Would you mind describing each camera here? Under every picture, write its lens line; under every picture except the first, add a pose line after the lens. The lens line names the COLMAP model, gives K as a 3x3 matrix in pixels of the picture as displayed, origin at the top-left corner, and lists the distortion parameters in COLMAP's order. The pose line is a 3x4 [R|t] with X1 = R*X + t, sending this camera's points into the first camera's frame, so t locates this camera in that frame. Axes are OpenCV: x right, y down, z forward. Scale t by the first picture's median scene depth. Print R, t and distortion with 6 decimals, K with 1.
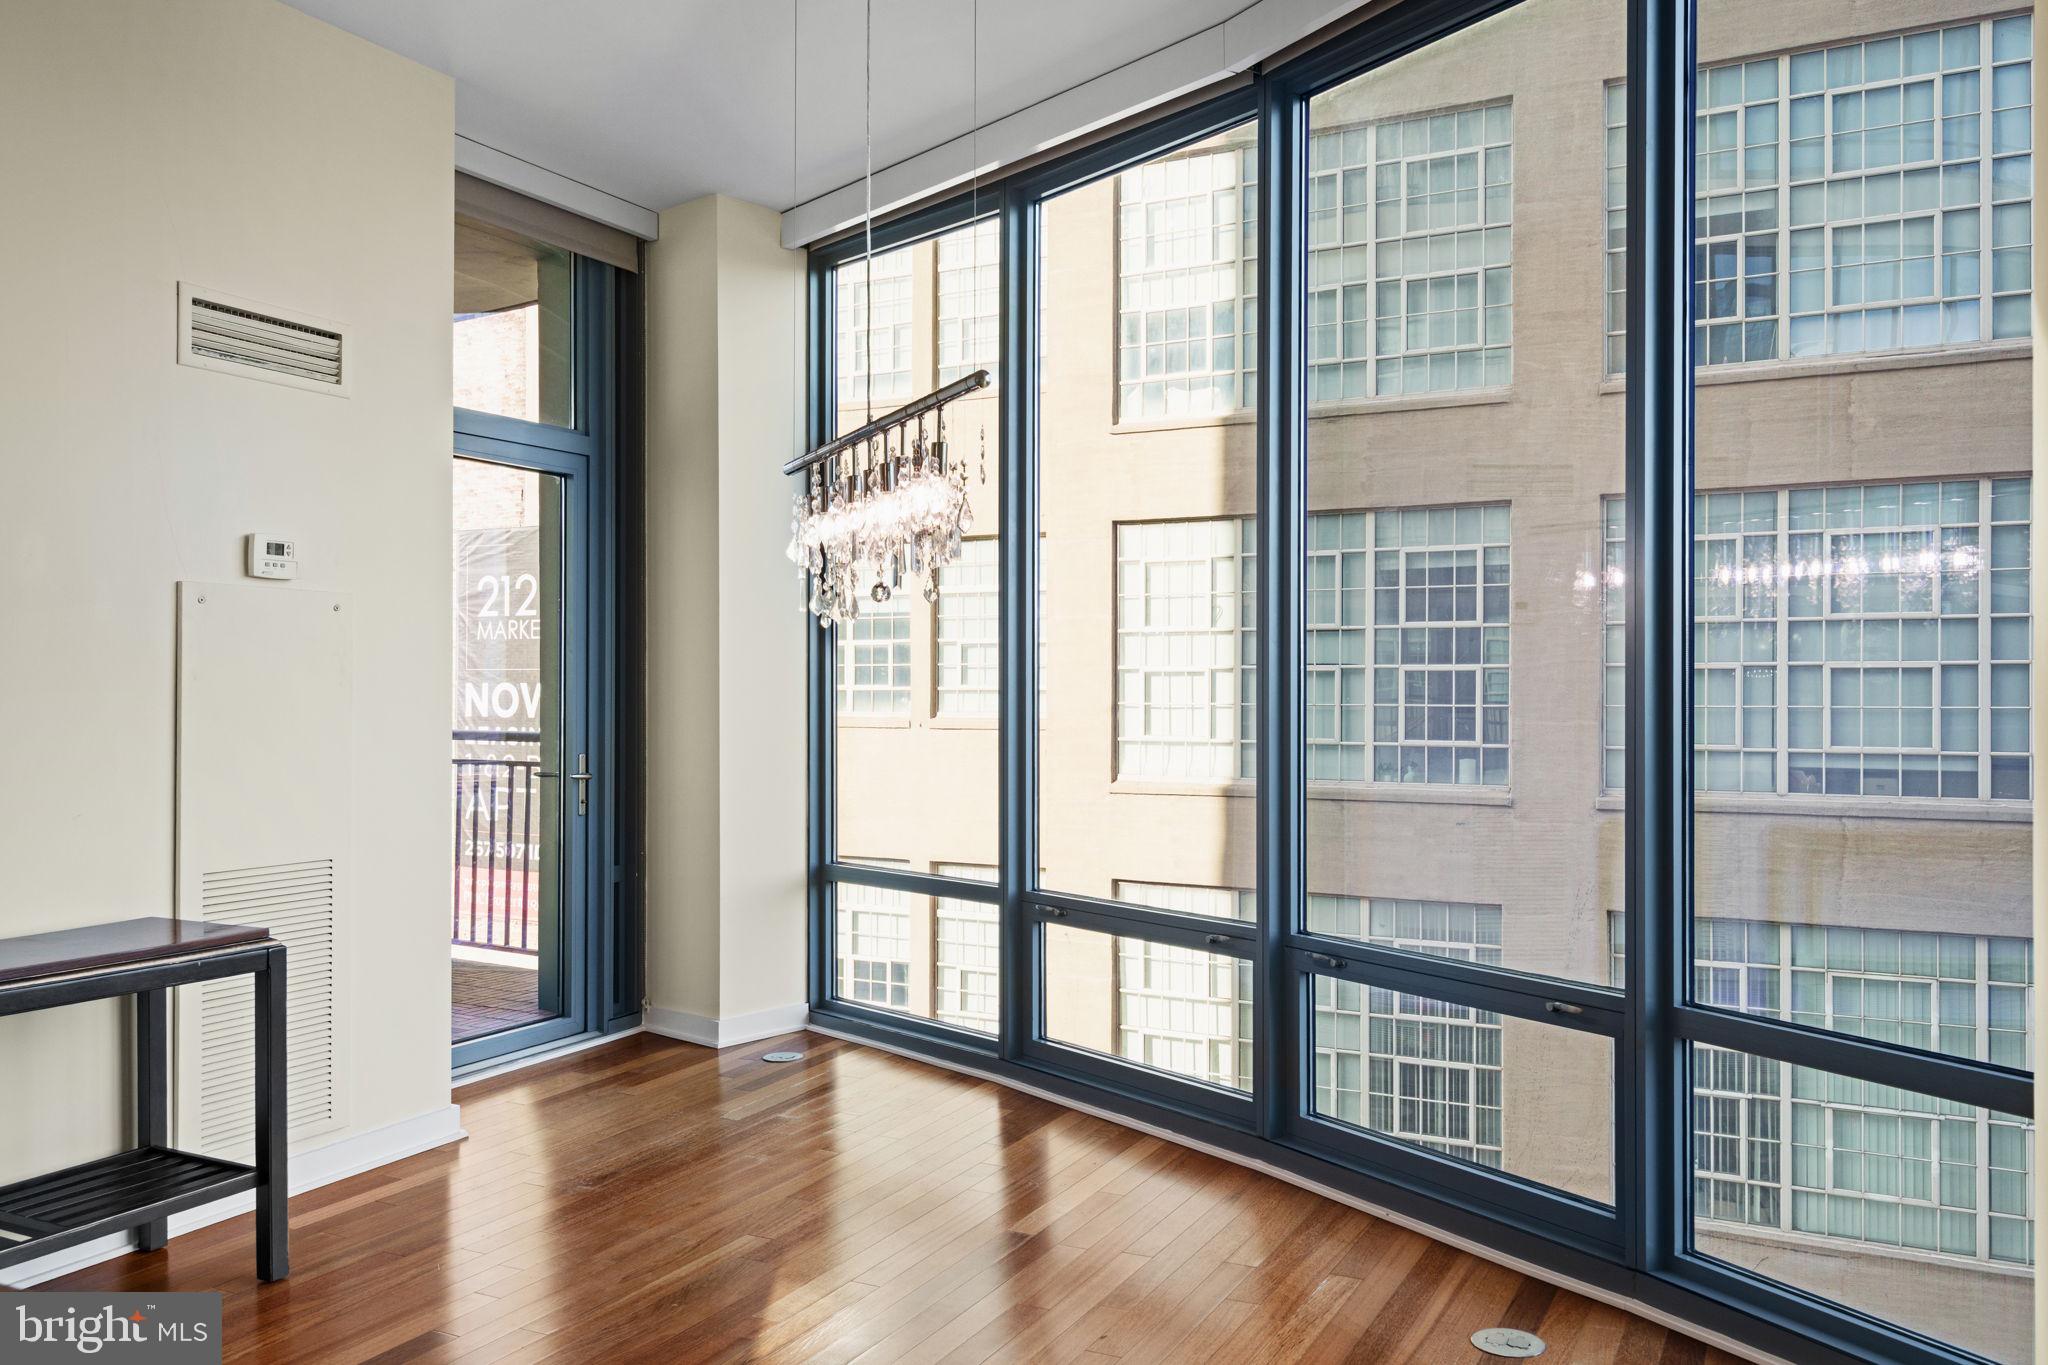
lens RADIAL K [[1602.0, 0, 1005.0], [0, 1602.0, 684.3], [0, 0, 1]] dist [0.003625, -0.001575]
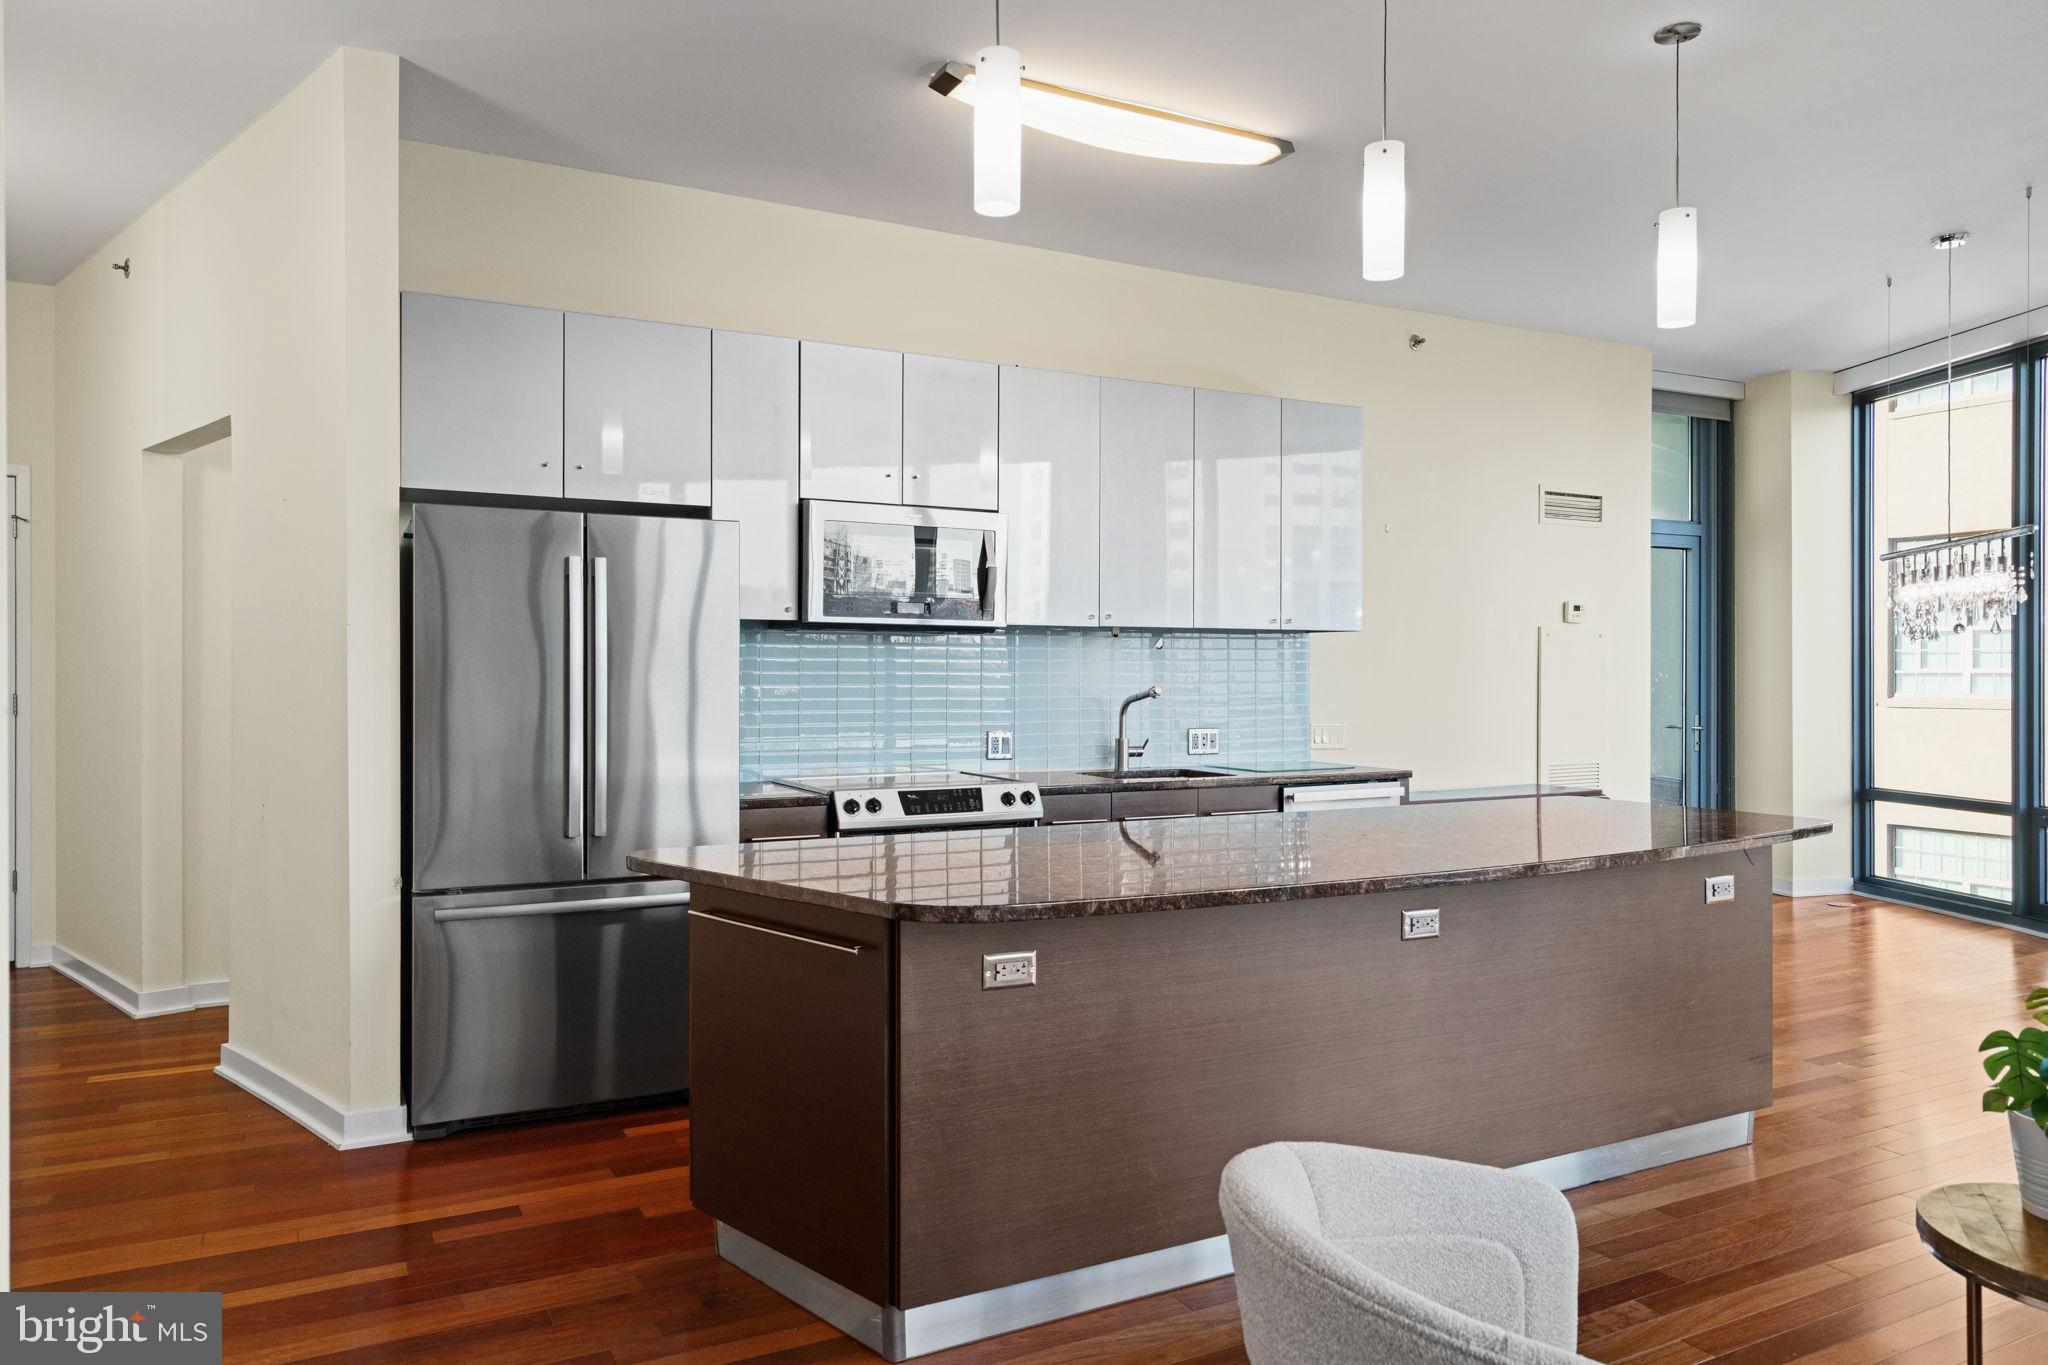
lens RADIAL K [[1350.4, 0, 989.0], [0, 1350.4, 677.5], [0, 0, 1]] dist [-0.005406, 0.004699]
pose [[0.815638, 0.000284, -0.578562, -0.050685], [0.004135, 0.999971, 0.006322, -0.007225], [0.578548, -0.007549, 0.815614, -0.571097]]
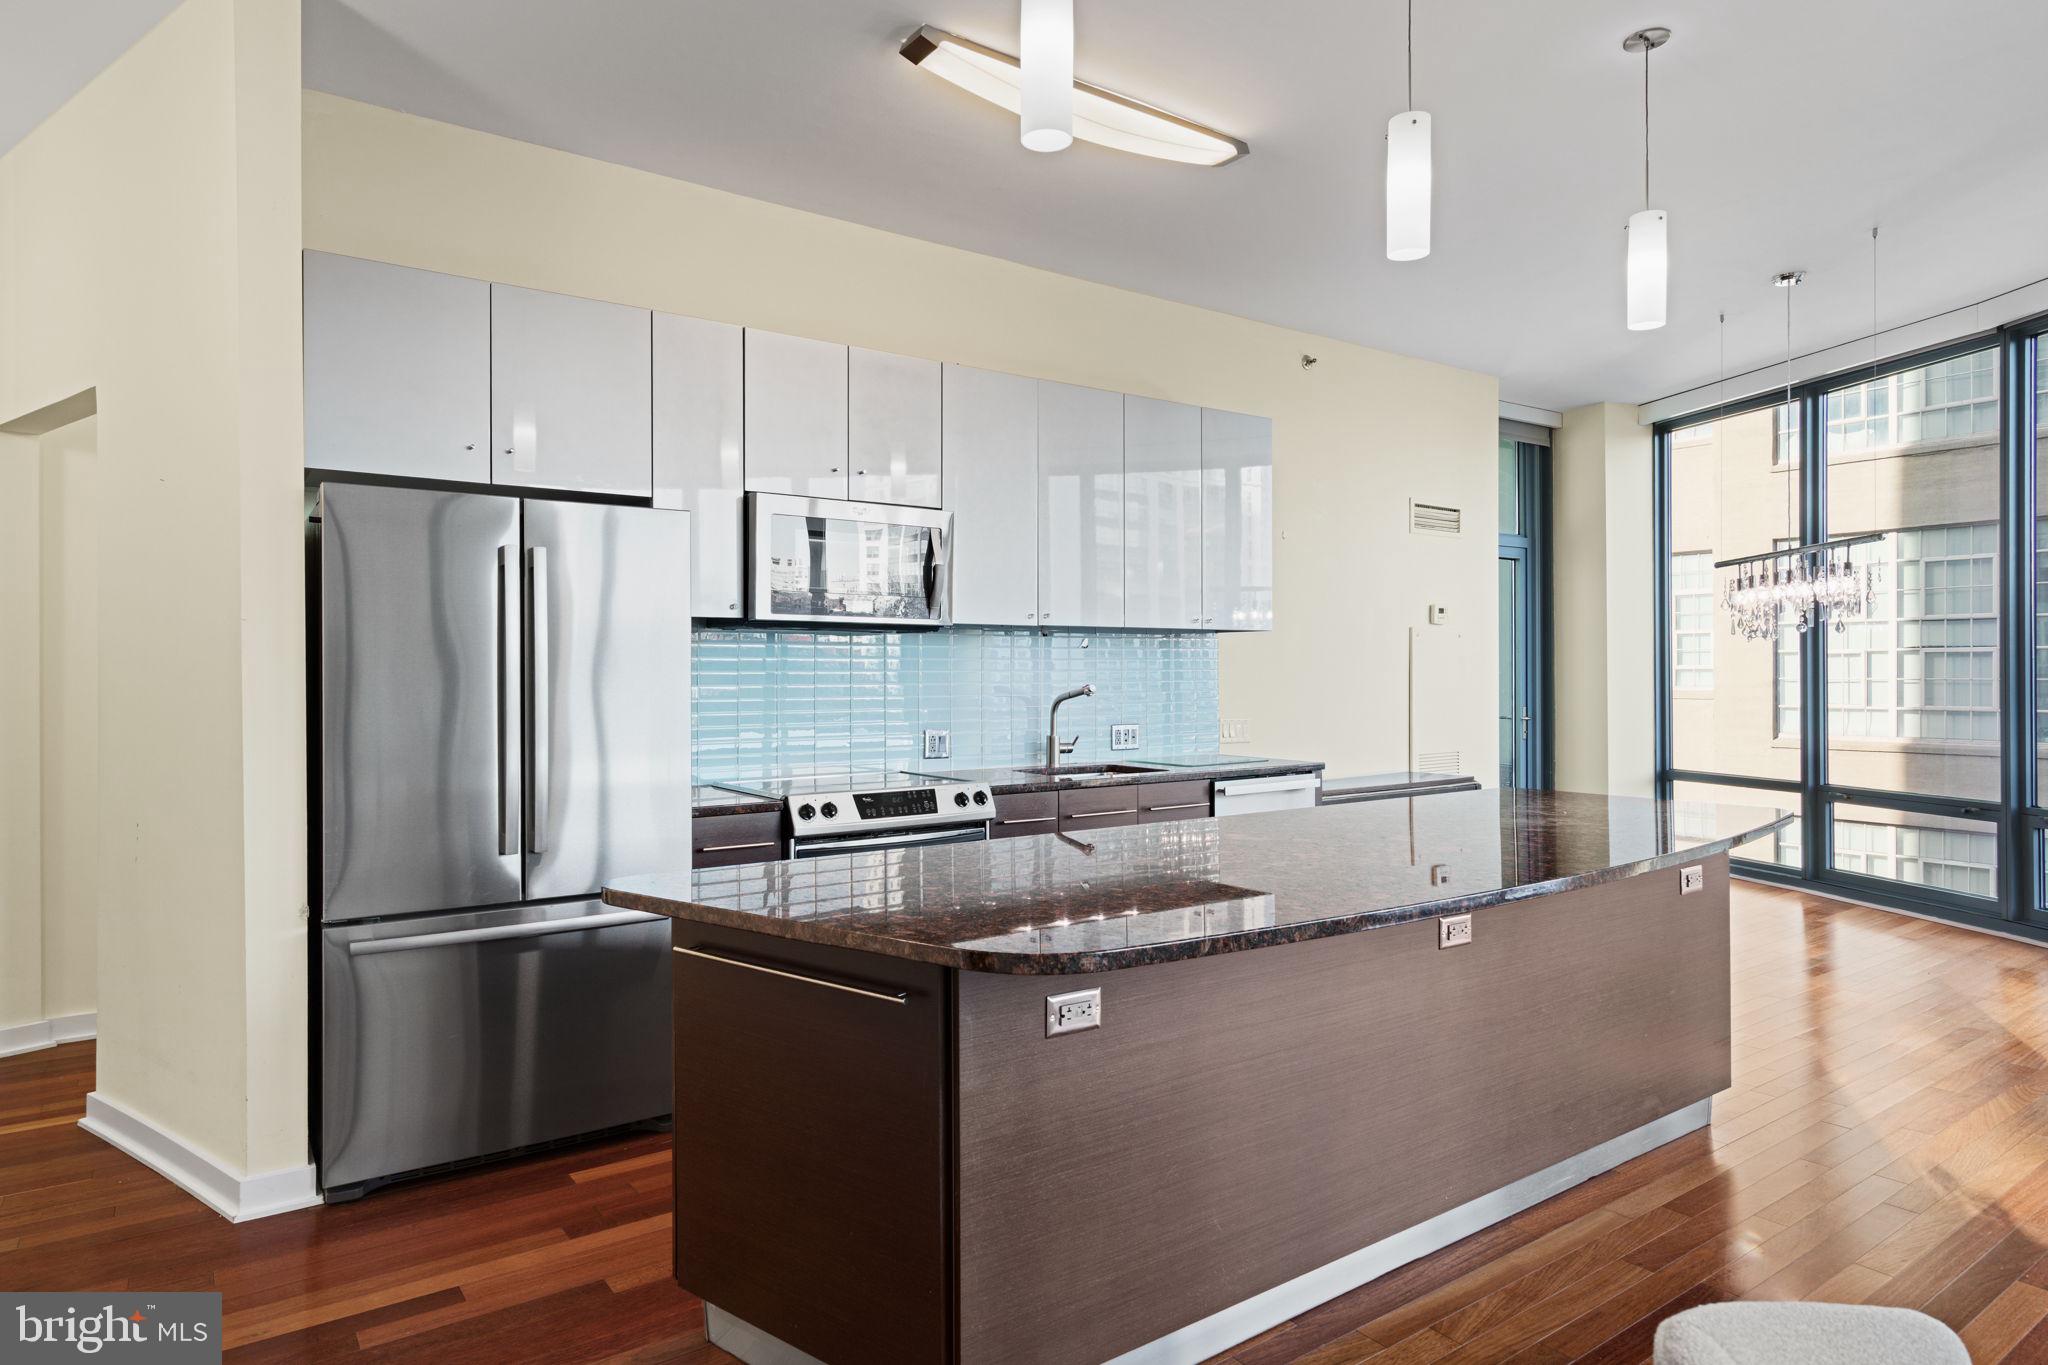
lens RADIAL K [[1180.4, 0, 996.7], [0, 1180.4, 674.8], [0, 0, 1]] dist [-0.001129, 0.002496]
pose [[0.886215, -0.005218, -0.463245, -0.167859], [0.008623, 0.999949, 0.005234, -0.006480], [0.463194, -0.008633, 0.886215, -0.512664]]
